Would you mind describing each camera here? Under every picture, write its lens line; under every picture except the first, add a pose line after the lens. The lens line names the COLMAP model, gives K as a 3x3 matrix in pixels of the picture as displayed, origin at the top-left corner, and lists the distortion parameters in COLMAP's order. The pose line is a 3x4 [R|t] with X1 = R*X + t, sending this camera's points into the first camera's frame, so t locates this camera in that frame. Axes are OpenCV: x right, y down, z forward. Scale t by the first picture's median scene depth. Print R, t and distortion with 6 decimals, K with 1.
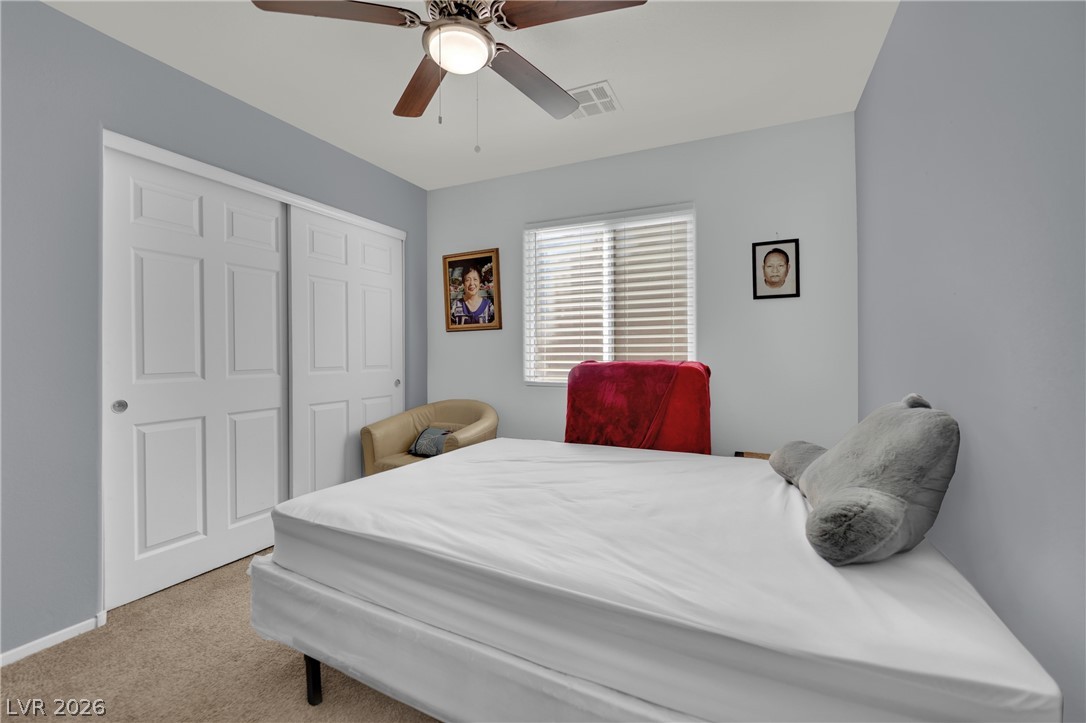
lens RADIAL K [[446.2, 0, 548.2], [0, 446.2, 361.3], [0, 0, 1]] dist [-0.014693, -0.001016]
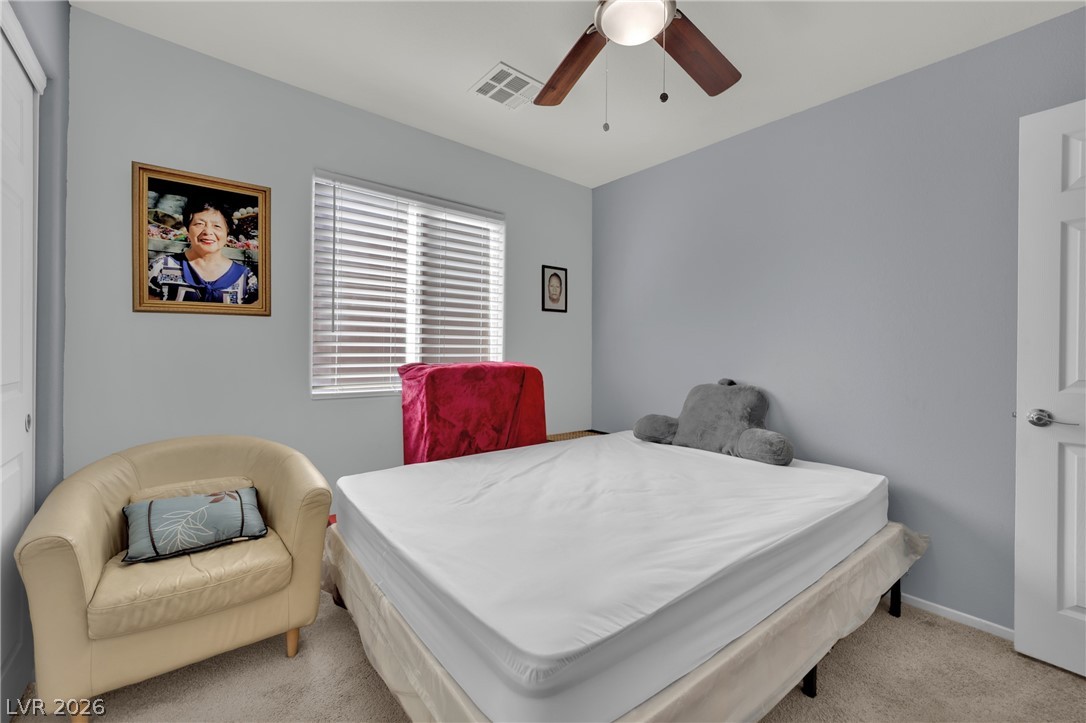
lens RADIAL K [[446.2, 0, 542.9], [0, 446.2, 370.2], [0, 0, 1]] dist [-0.014693, -0.001016]
pose [[0.429629, -0.029614, 0.902520, -0.511074], [0.009074, 0.999553, 0.028479, -0.008924], [-0.902960, -0.004046, 0.429705, 0.371164]]
